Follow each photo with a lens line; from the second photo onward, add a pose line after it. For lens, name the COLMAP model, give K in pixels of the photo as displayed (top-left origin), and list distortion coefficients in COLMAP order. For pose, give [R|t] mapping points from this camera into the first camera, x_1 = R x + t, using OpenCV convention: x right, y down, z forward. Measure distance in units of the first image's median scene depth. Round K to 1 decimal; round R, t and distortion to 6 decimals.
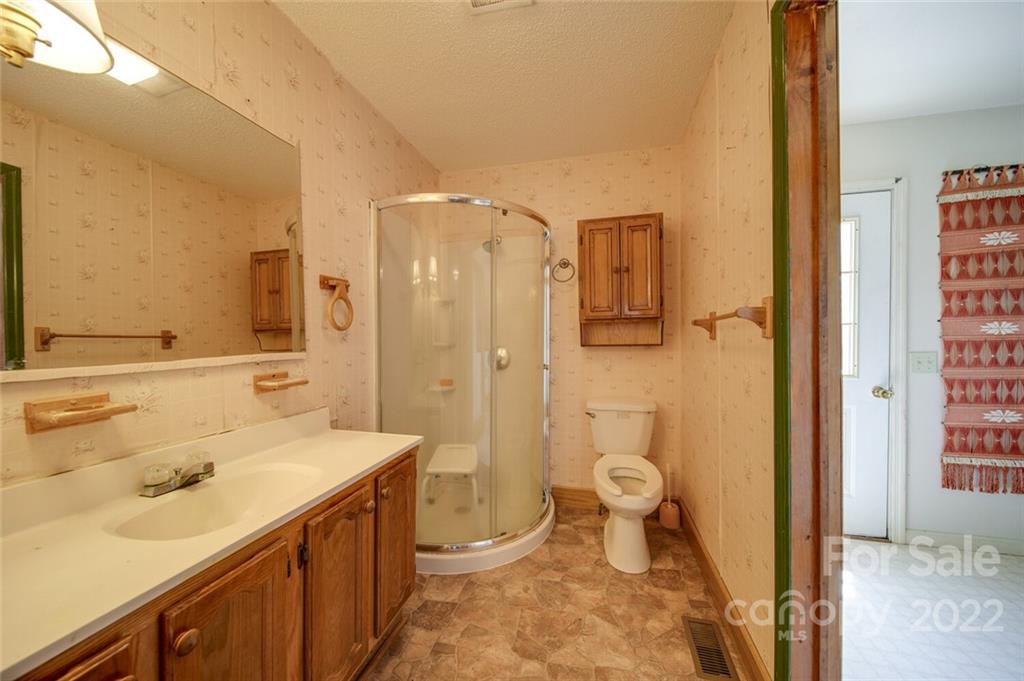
lens RADIAL K [[359.6, 0, 512.9], [0, 359.6, 339.3], [0, 0, 1]] dist [-0.000849, -0.000562]
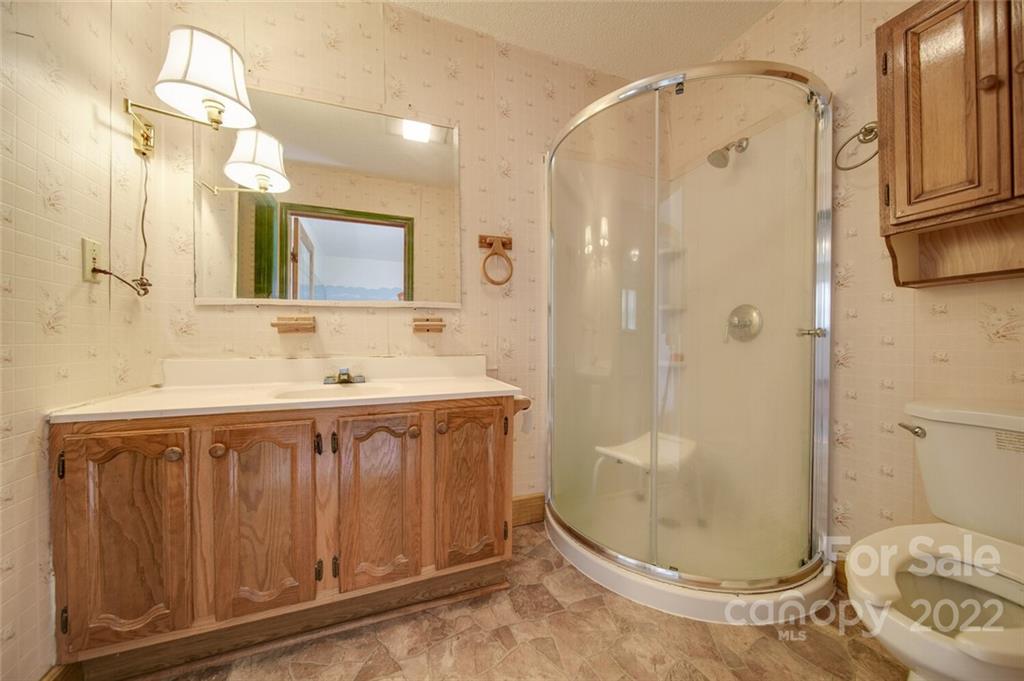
lens RADIAL K [[359.6, 0, 512.5], [0, 359.6, 337.9], [0, 0, 1]] dist [-0.000849, -0.000562]
pose [[0.570463, 0.002394, -0.821320, 0.424388], [-0.004445, 0.999990, -0.000172, 0.134649], [0.821311, 0.003750, 0.570468, 0.444570]]
